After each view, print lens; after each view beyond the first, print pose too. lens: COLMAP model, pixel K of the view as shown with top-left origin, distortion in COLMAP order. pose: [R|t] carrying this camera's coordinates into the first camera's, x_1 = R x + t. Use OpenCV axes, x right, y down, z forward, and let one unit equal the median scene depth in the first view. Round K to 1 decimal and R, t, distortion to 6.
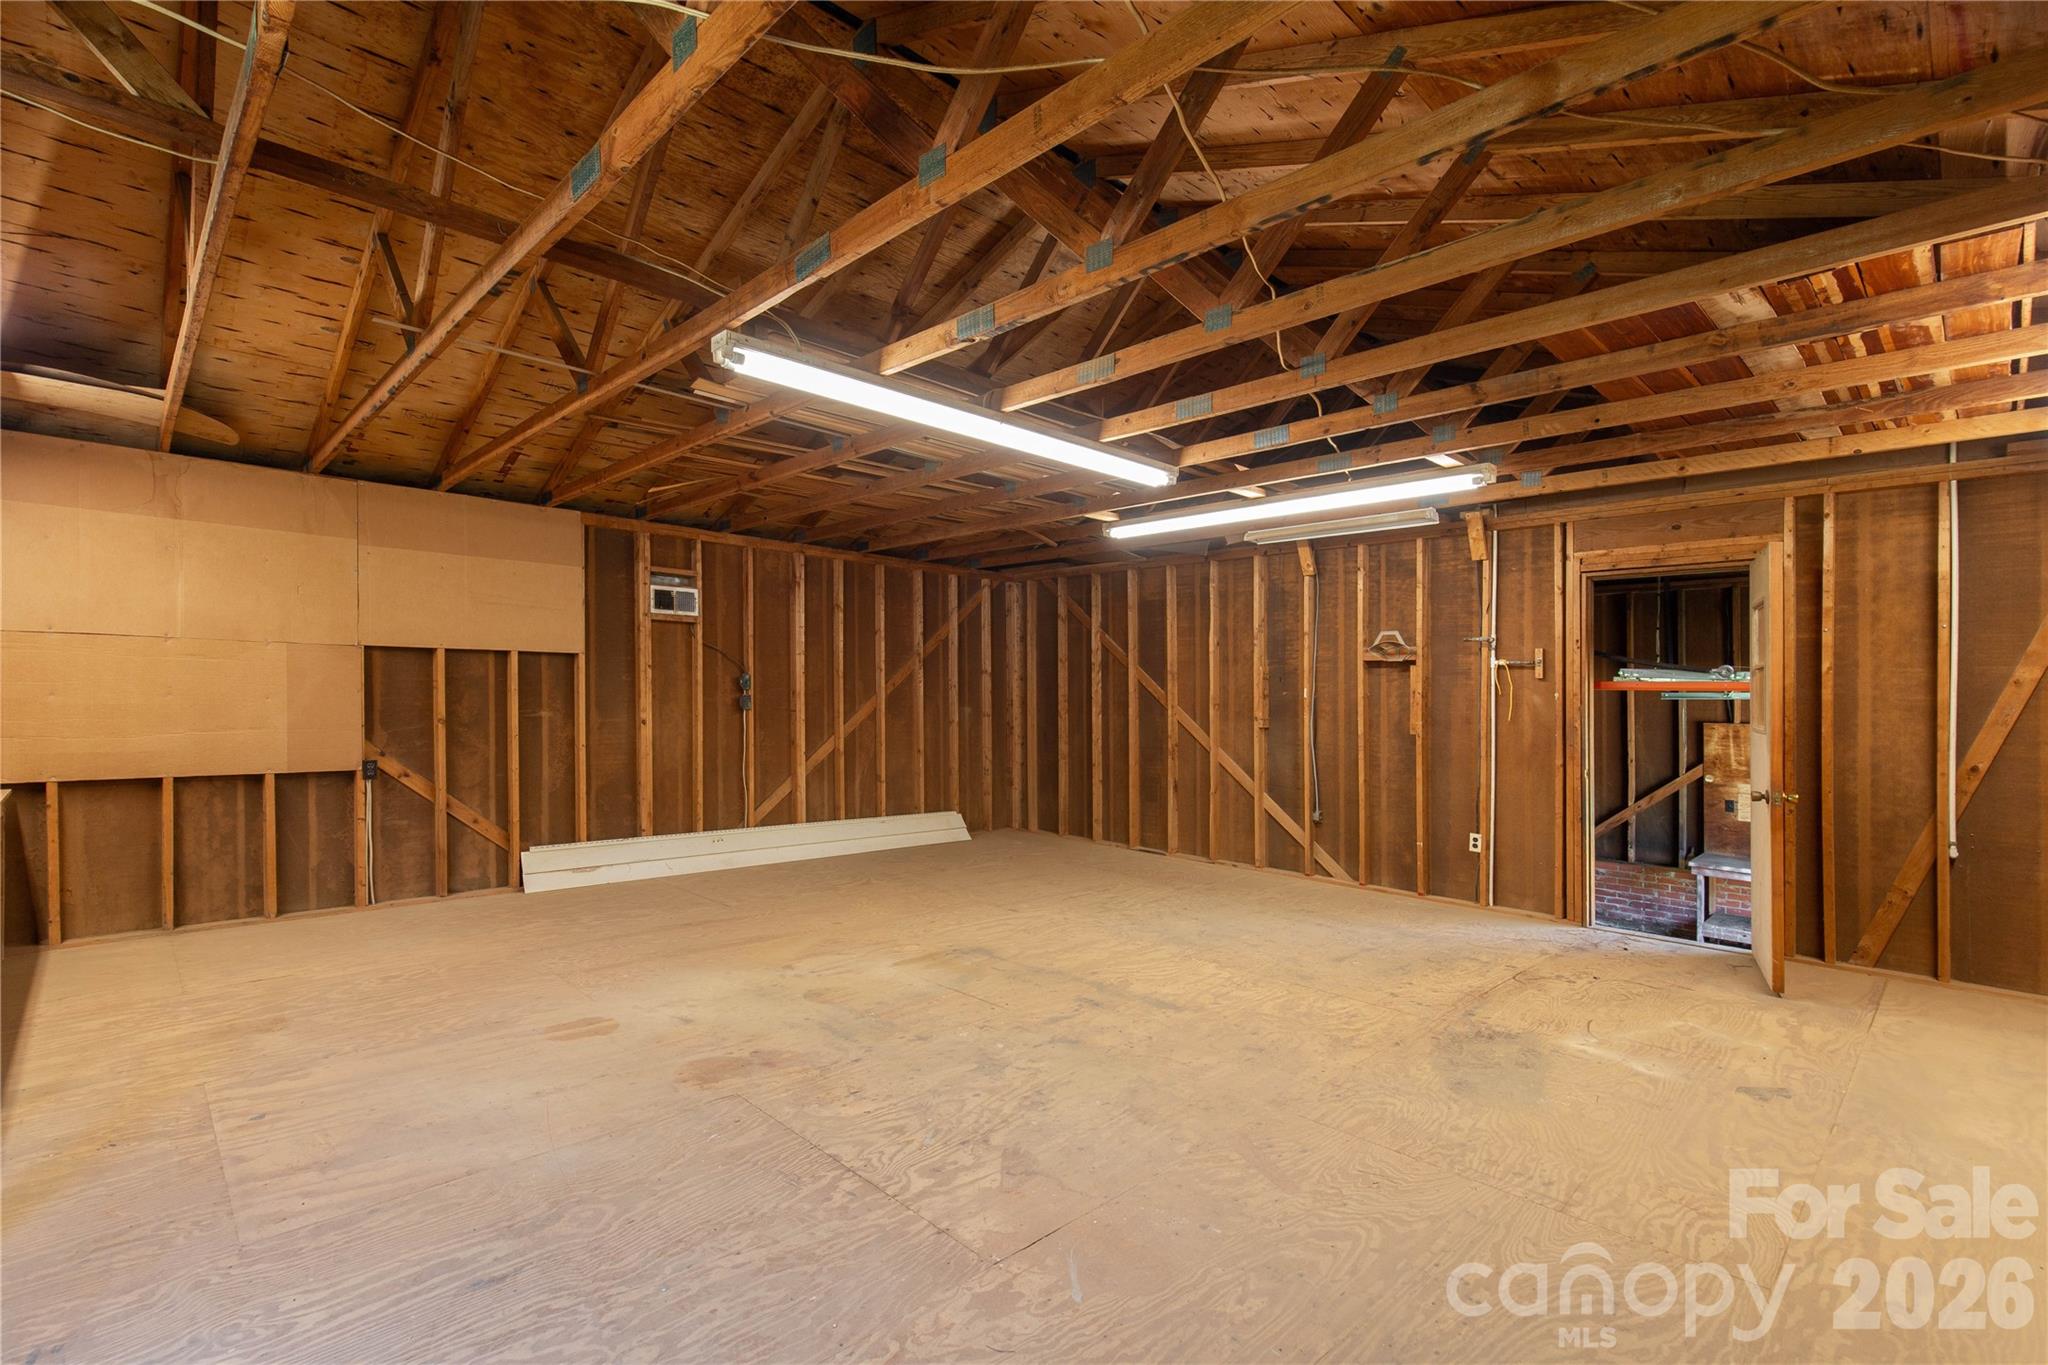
lens RADIAL K [[935.3, 0, 1019.7], [0, 935.3, 706.3], [0, 0, 1]] dist [0.008355, -0.000204]
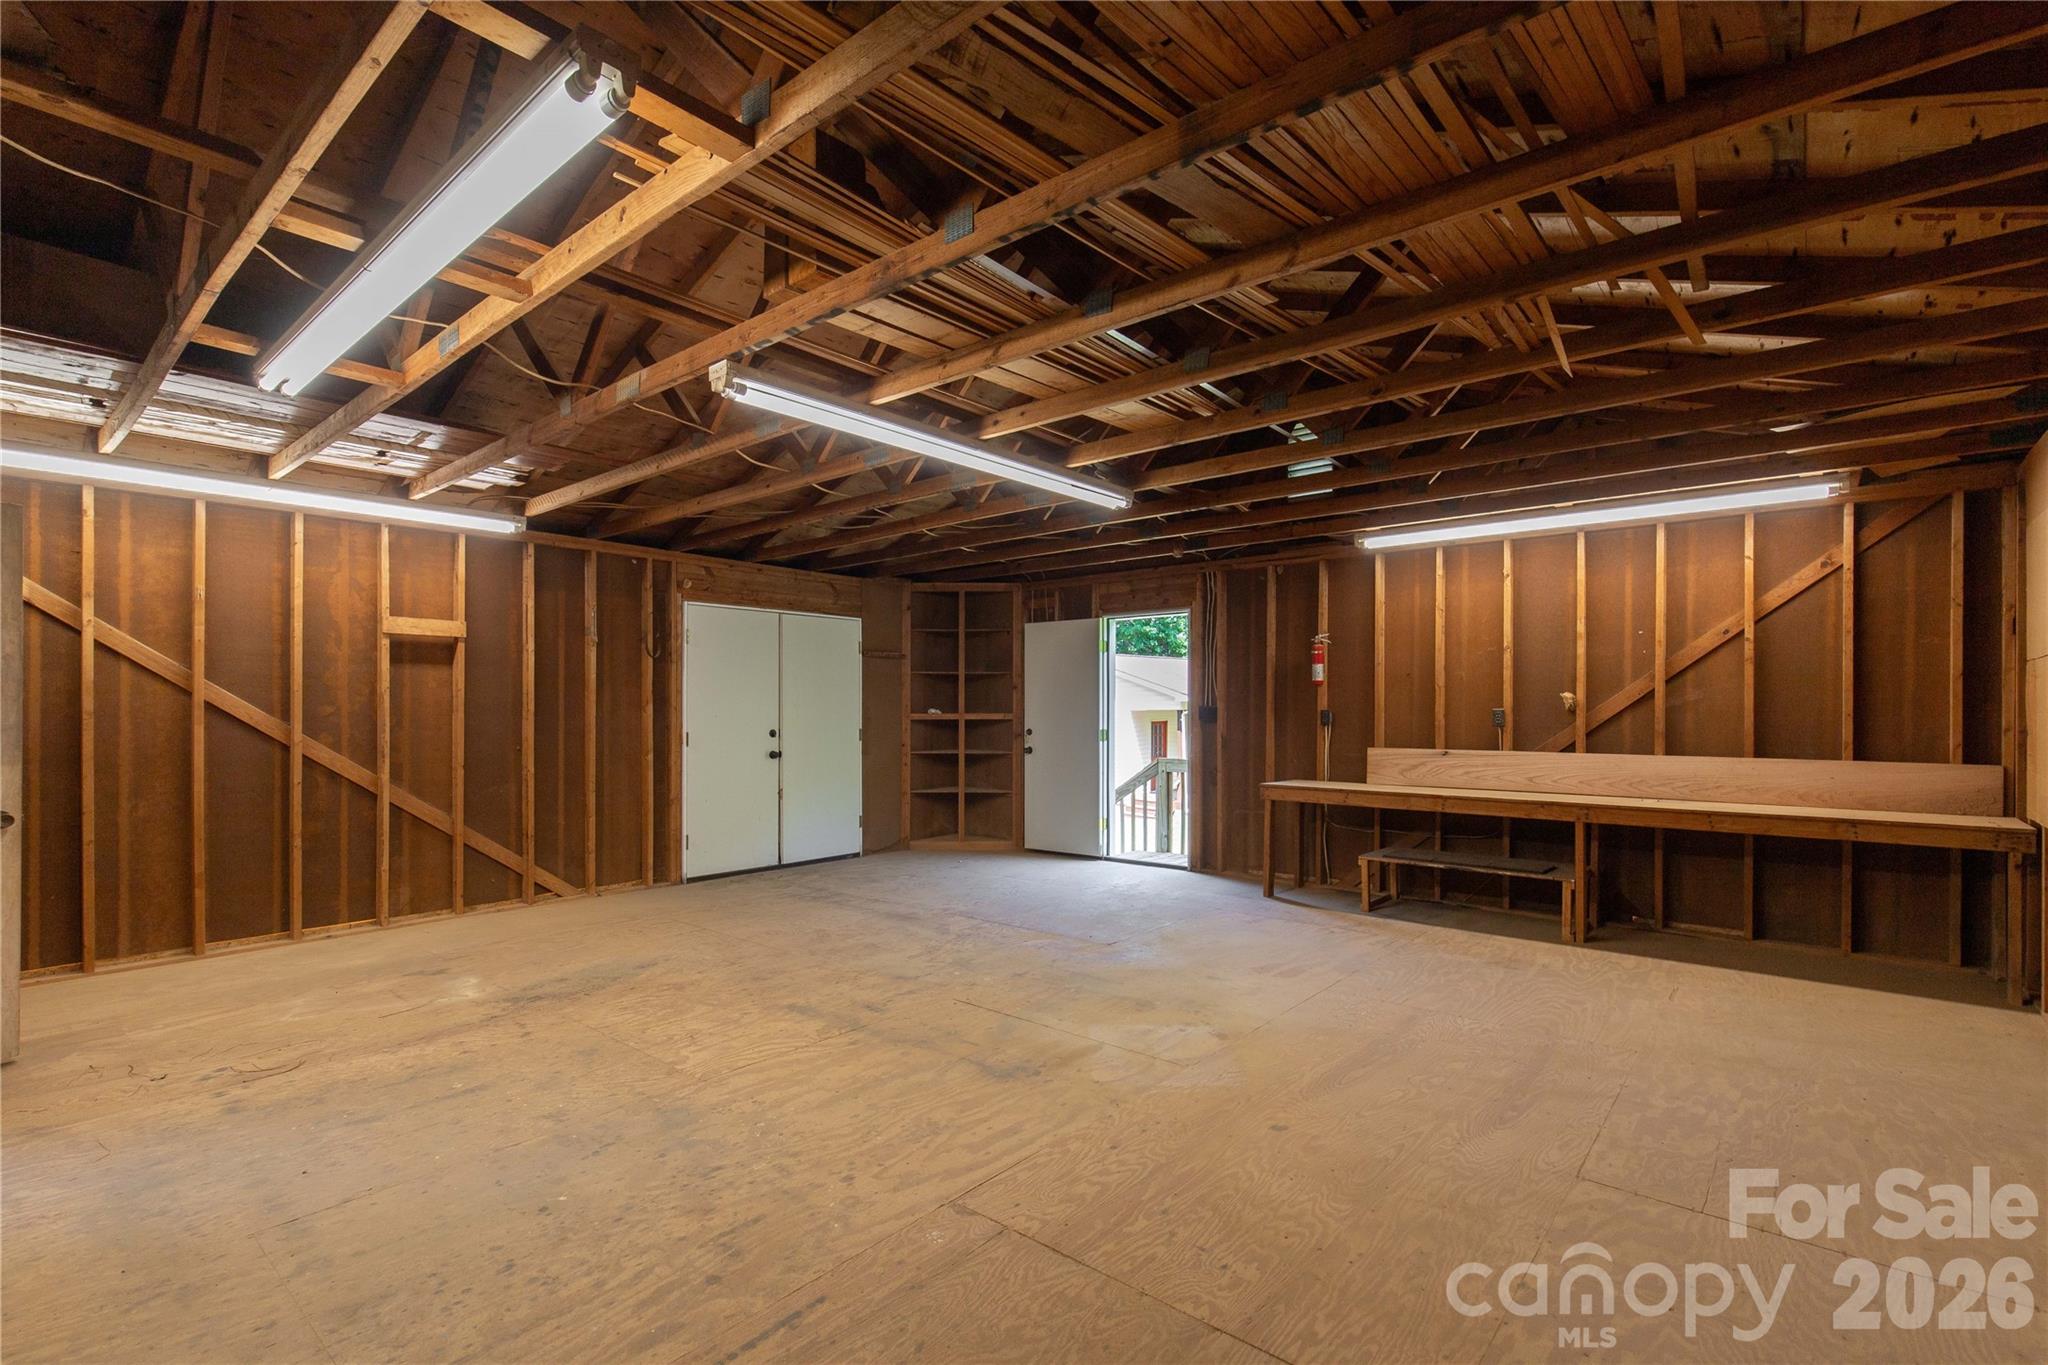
lens RADIAL K [[935.3, 0, 1019.7], [0, 935.3, 706.3], [0, 0, 1]] dist [0.008355, -0.000204]
pose [[-0.995878, -0.017746, -0.088953, 0.012083], [-0.018503, 0.999799, 0.007685, -0.021712], [0.088799, 0.009300, -0.996006, 1.837983]]
